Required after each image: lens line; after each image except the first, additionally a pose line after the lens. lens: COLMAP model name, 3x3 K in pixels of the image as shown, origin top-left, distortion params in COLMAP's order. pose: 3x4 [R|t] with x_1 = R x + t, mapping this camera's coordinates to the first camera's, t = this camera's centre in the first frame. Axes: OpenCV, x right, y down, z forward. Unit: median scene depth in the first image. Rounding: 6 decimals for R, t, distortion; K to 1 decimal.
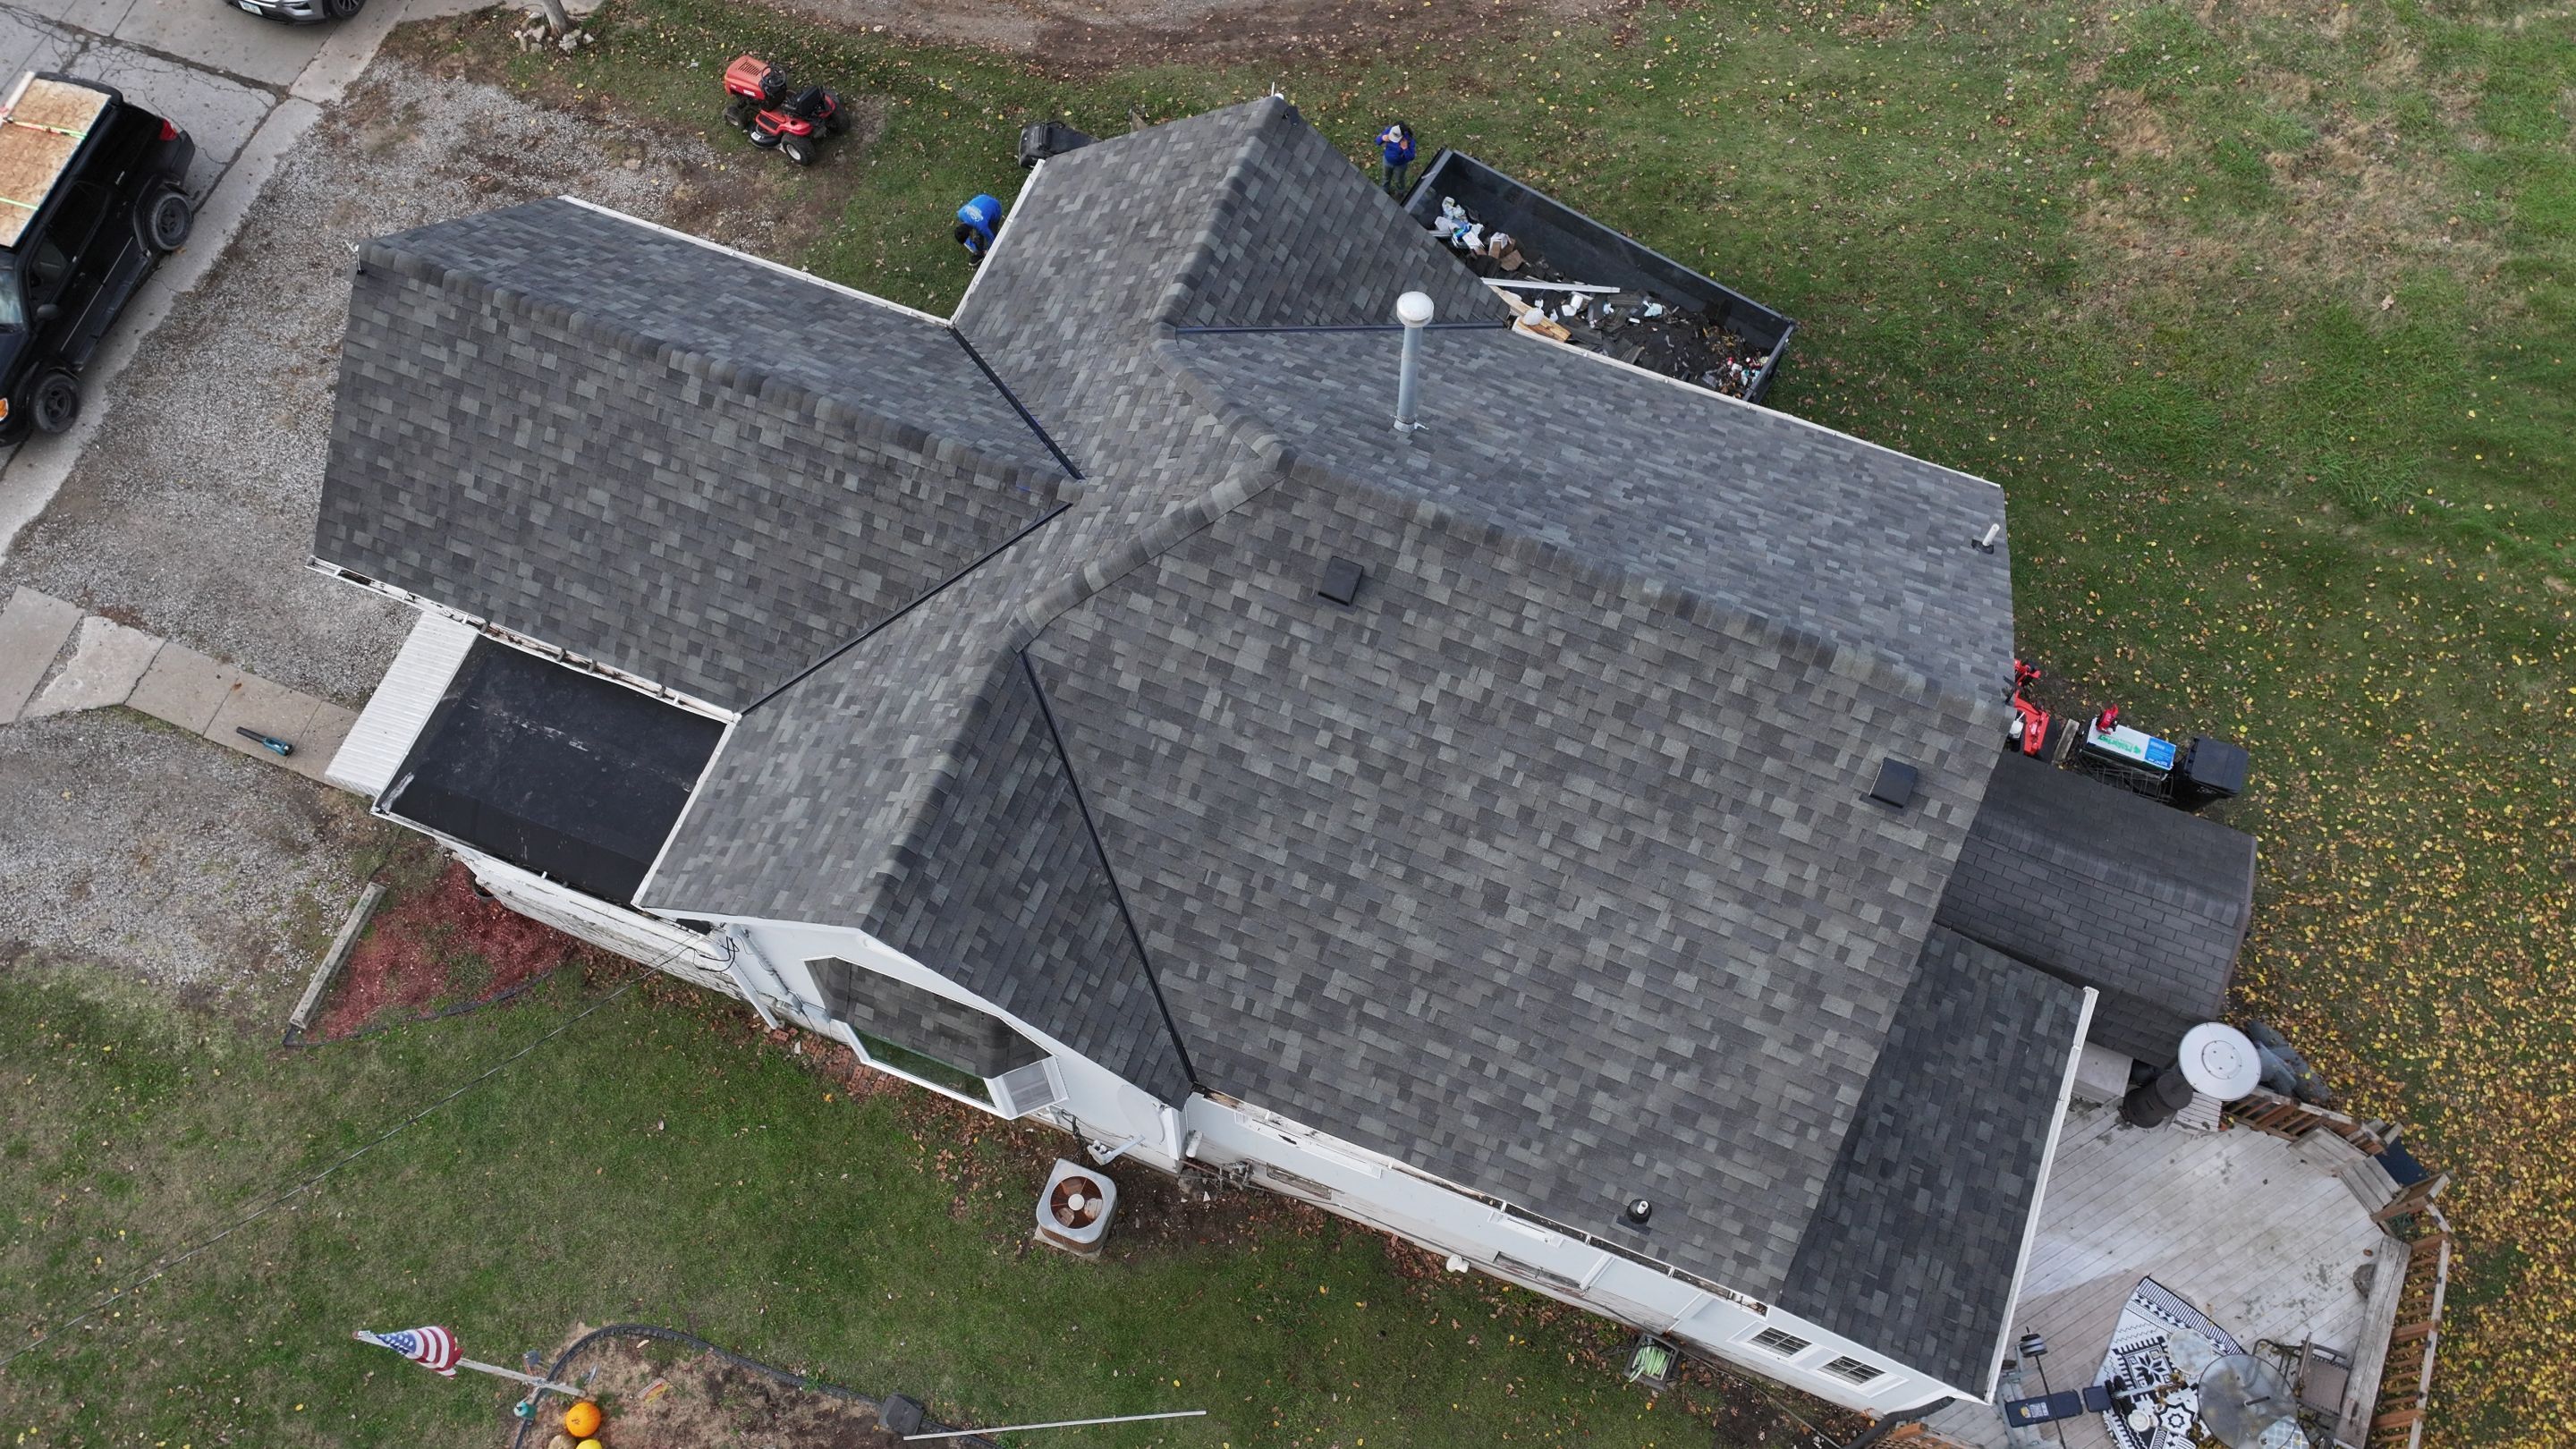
lens RADIAL K [[1892.5, 0, 1293.0], [0, 1892.5, 719.5], [0, 0, 1]] dist [-0.000827, -0.005190]
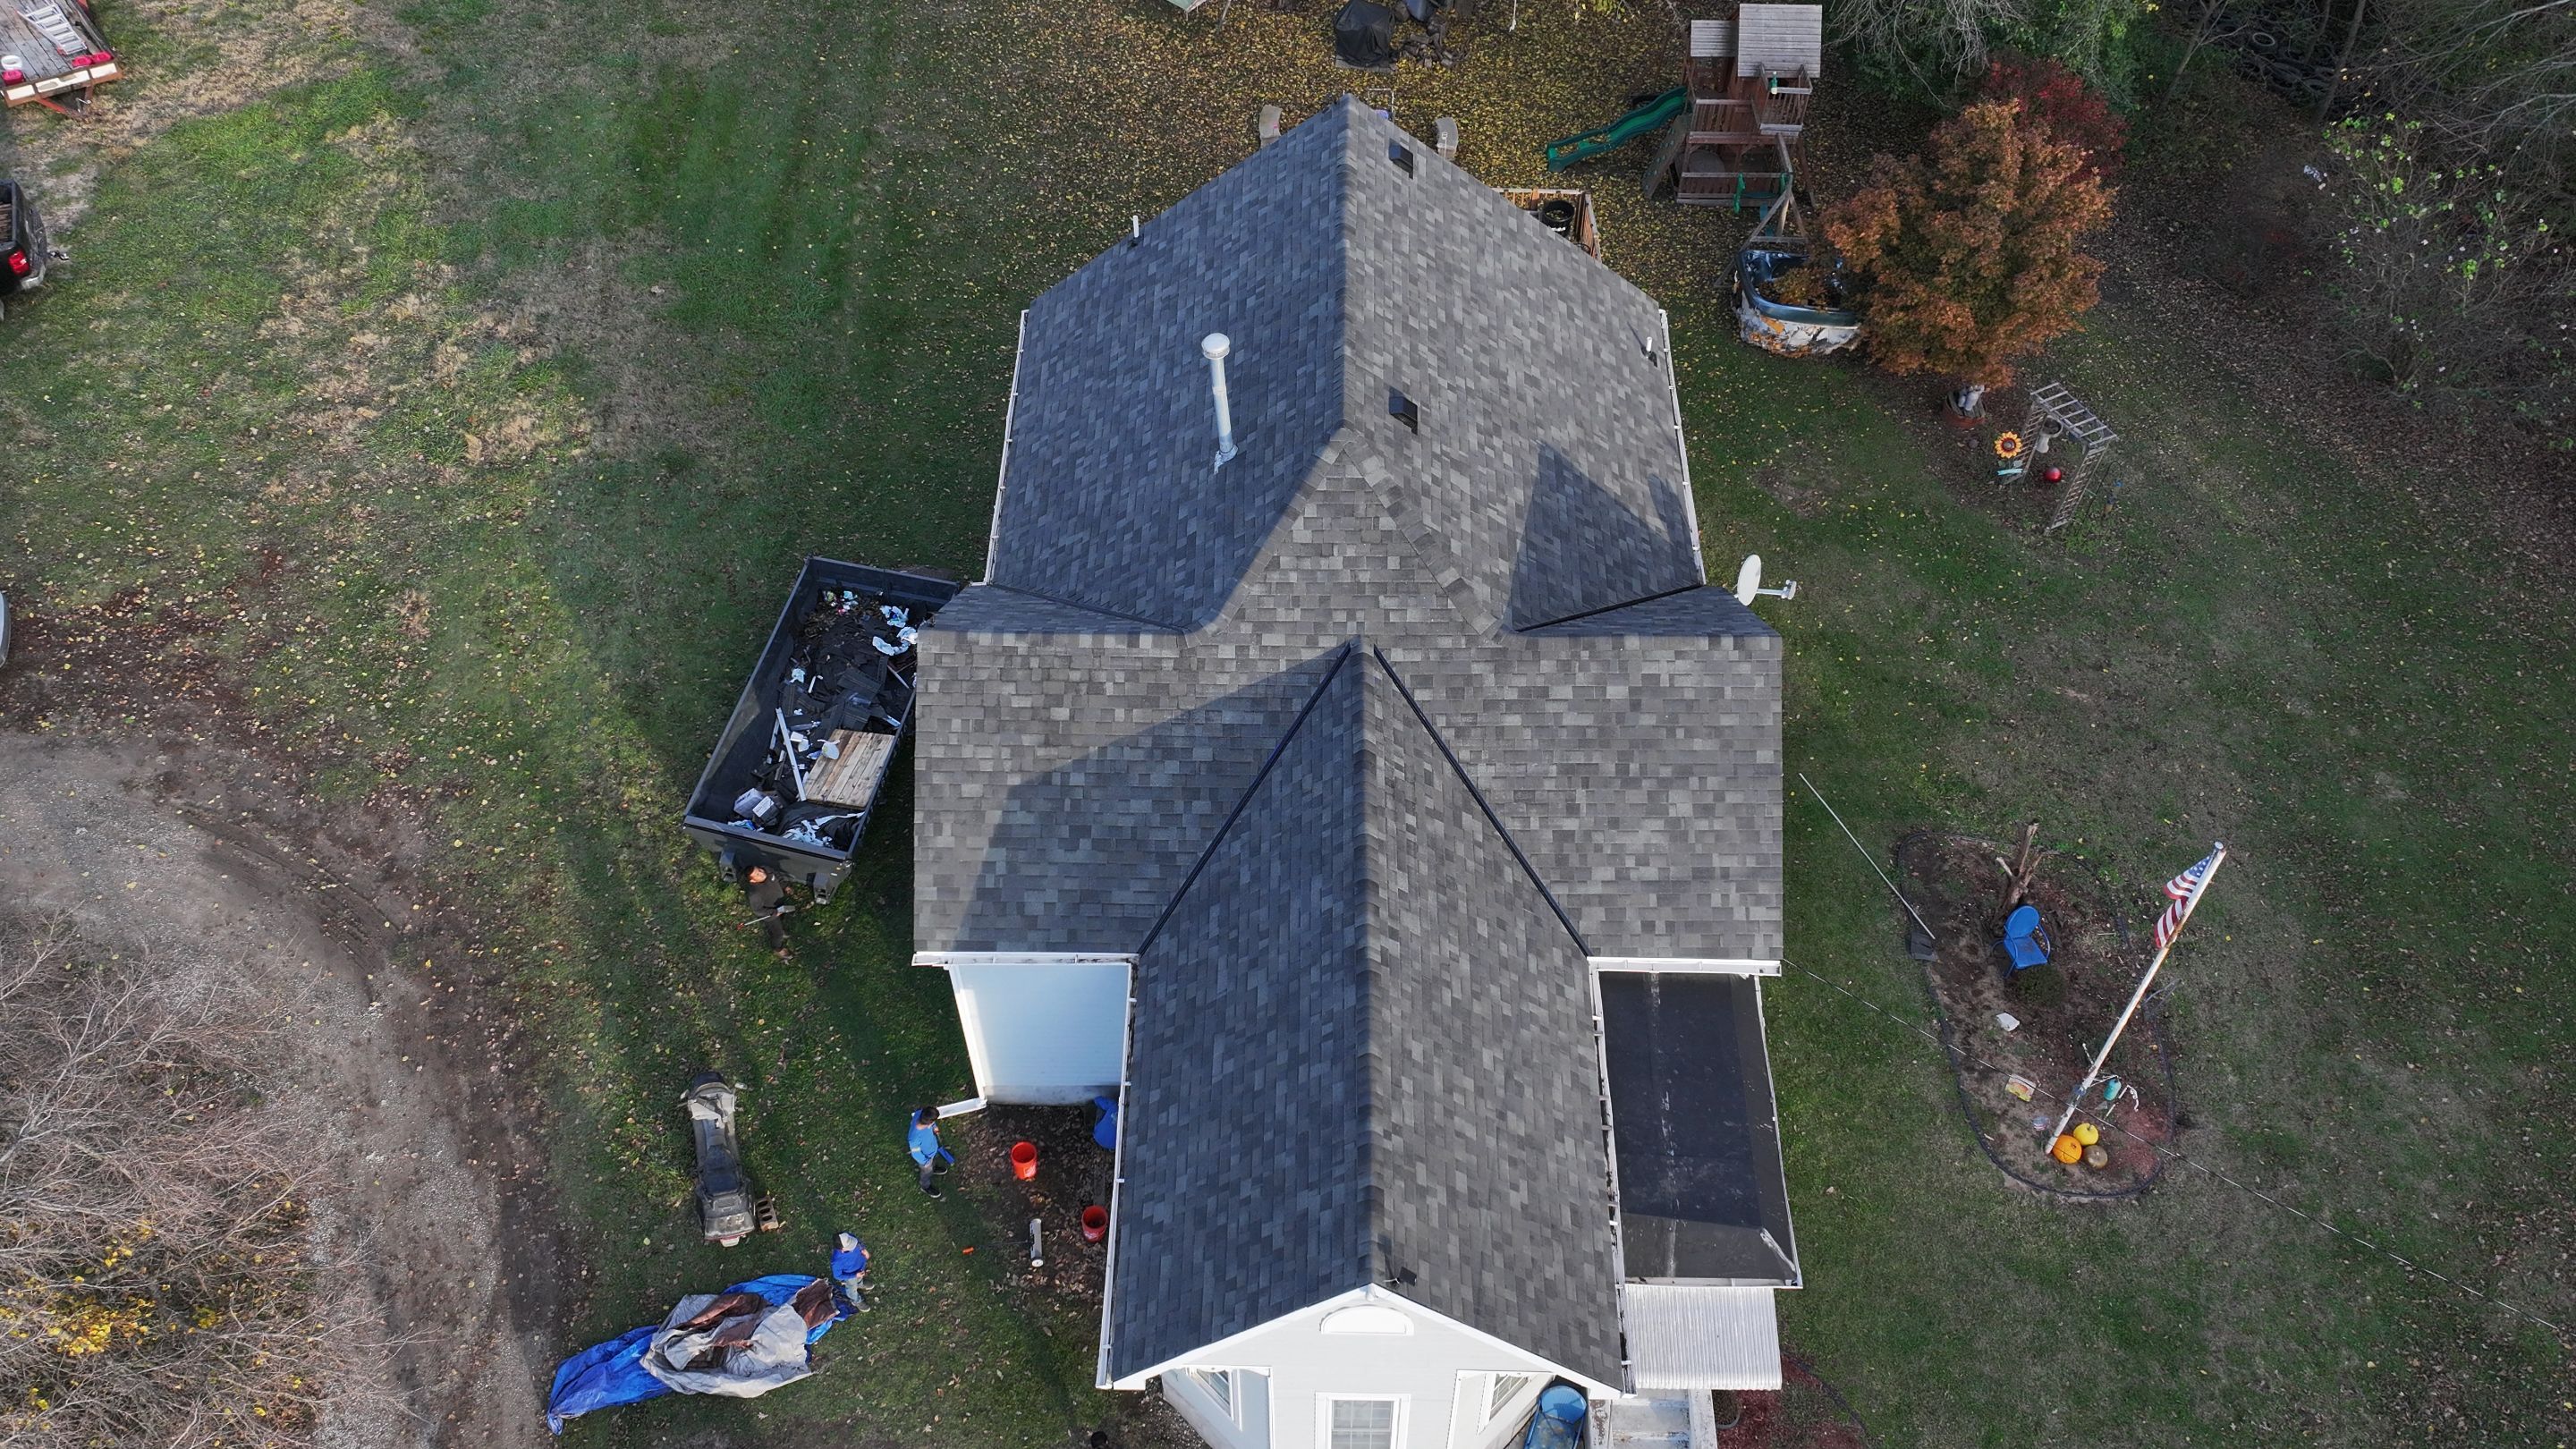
lens RADIAL K [[1892.5, 0, 1293.7], [0, 1892.5, 726.6], [0, 0, 1]] dist [-0.000827, -0.005190]
pose [[-0.322714, -0.769895, 0.550561, -0.599703], [0.878217, -0.026639, 0.477520, -0.549161], [-0.352974, 0.637615, 0.684731, 0.174612]]
